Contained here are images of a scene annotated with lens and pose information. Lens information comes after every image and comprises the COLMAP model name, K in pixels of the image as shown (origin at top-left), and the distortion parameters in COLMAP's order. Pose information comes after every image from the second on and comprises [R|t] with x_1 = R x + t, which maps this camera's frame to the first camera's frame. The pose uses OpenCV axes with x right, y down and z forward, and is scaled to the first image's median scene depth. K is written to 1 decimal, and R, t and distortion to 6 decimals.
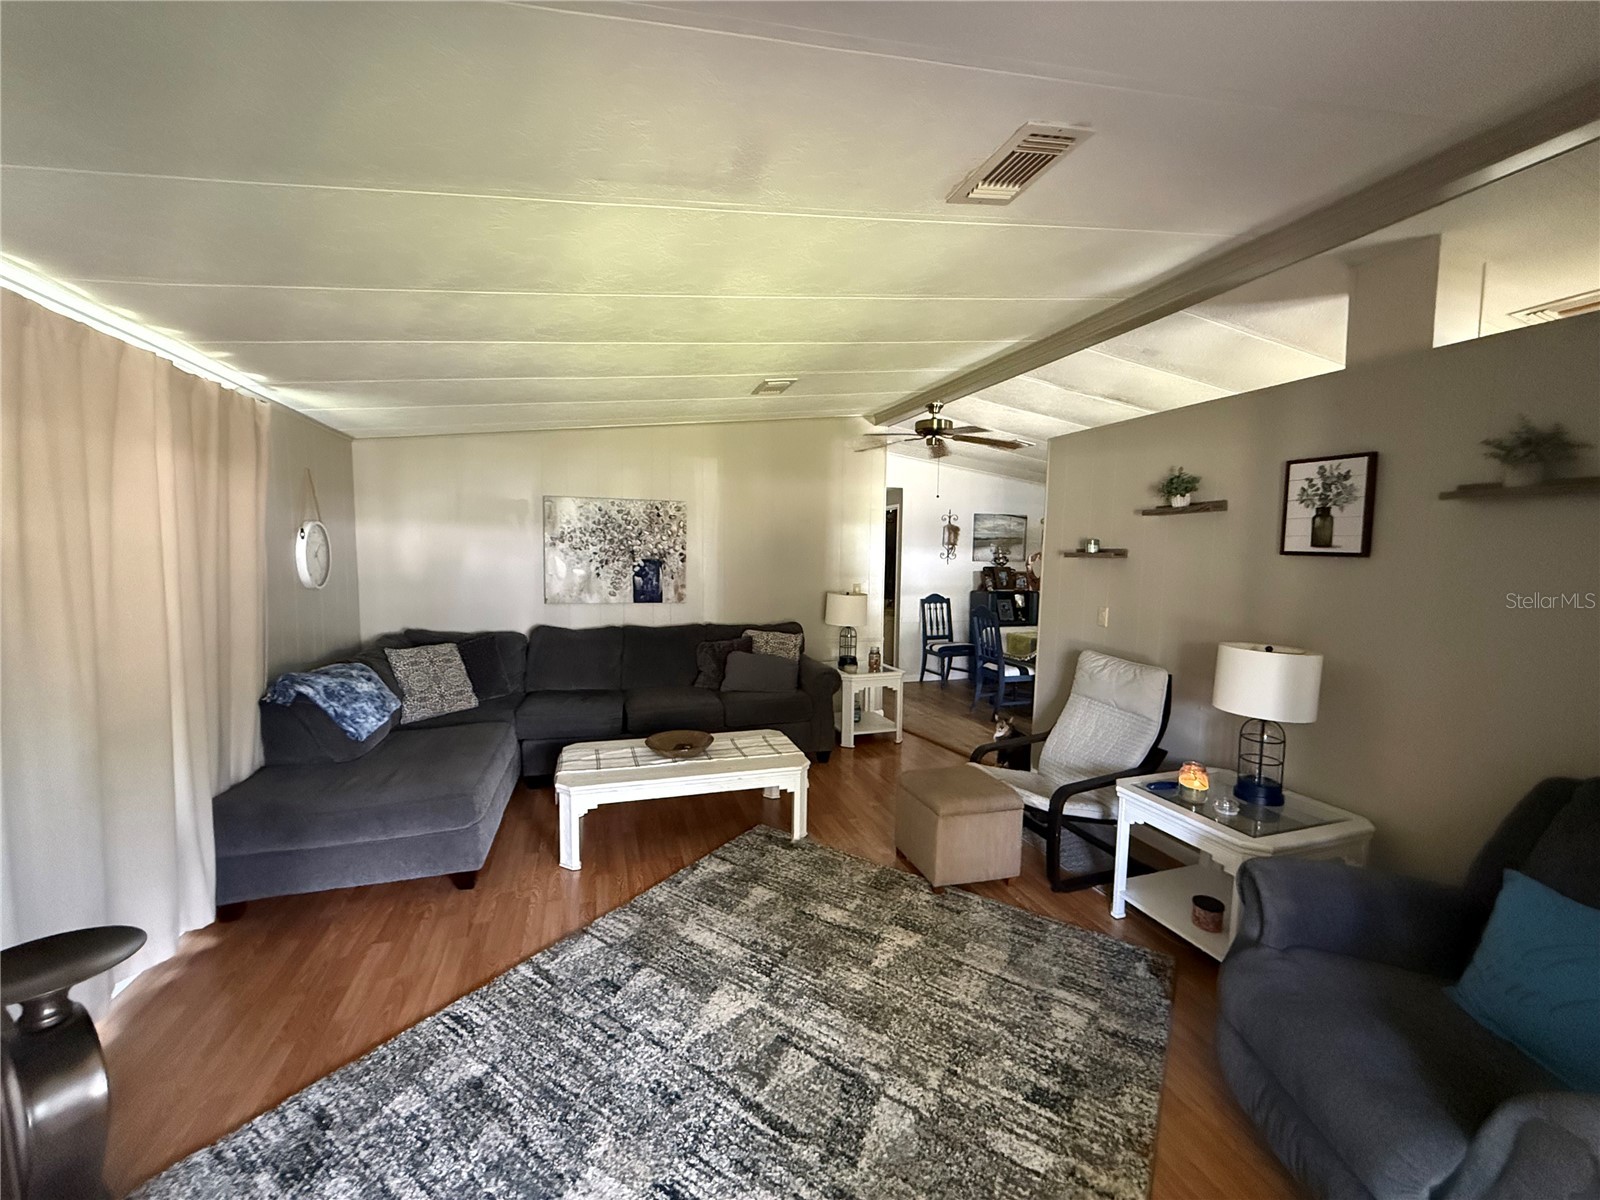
lens RADIAL K [[630.3, 0, 797.1], [0, 630.3, 598.7], [0, 0, 1]] dist [-0.001768, -0.000061]
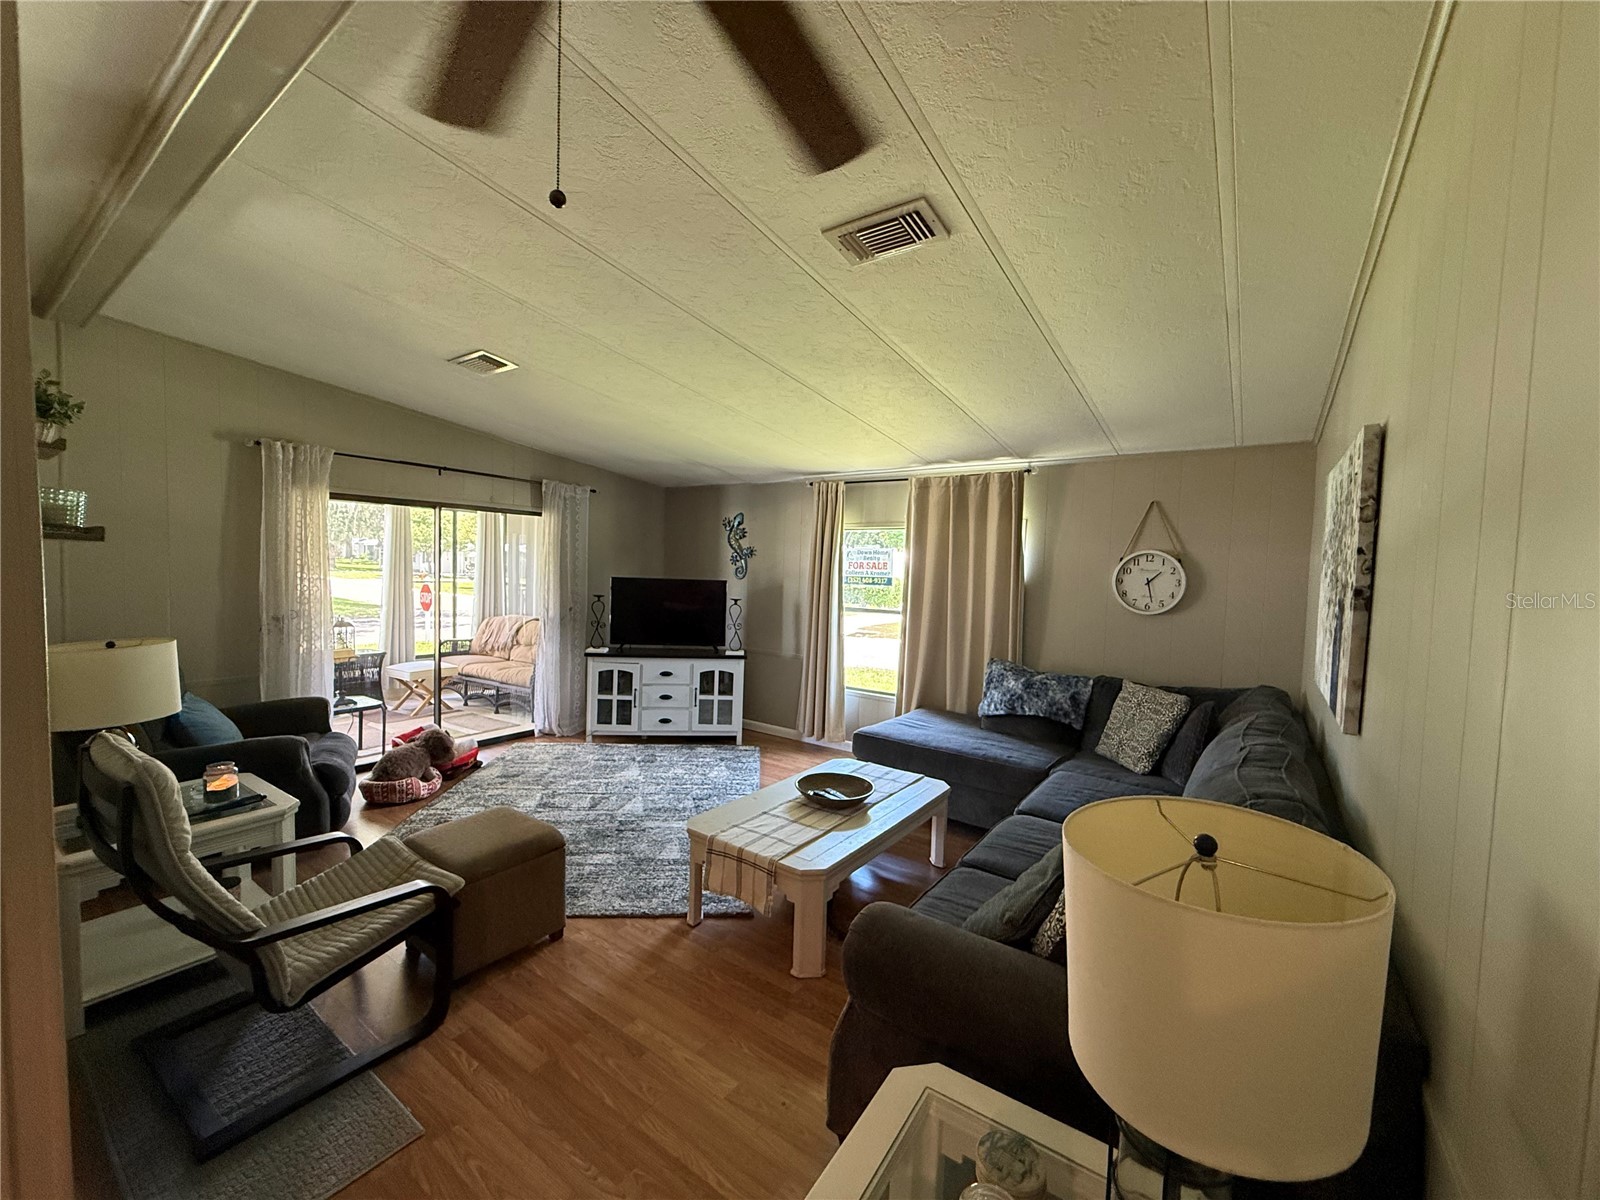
lens RADIAL K [[630.3, 0, 799.7], [0, 630.3, 597.6], [0, 0, 1]] dist [-0.001768, -0.000061]
pose [[-0.799072, -0.005840, -0.601207, 0.117736], [-0.081588, 0.991756, 0.098806, -0.034900], [0.595674, 0.128005, -0.792961, 0.522251]]
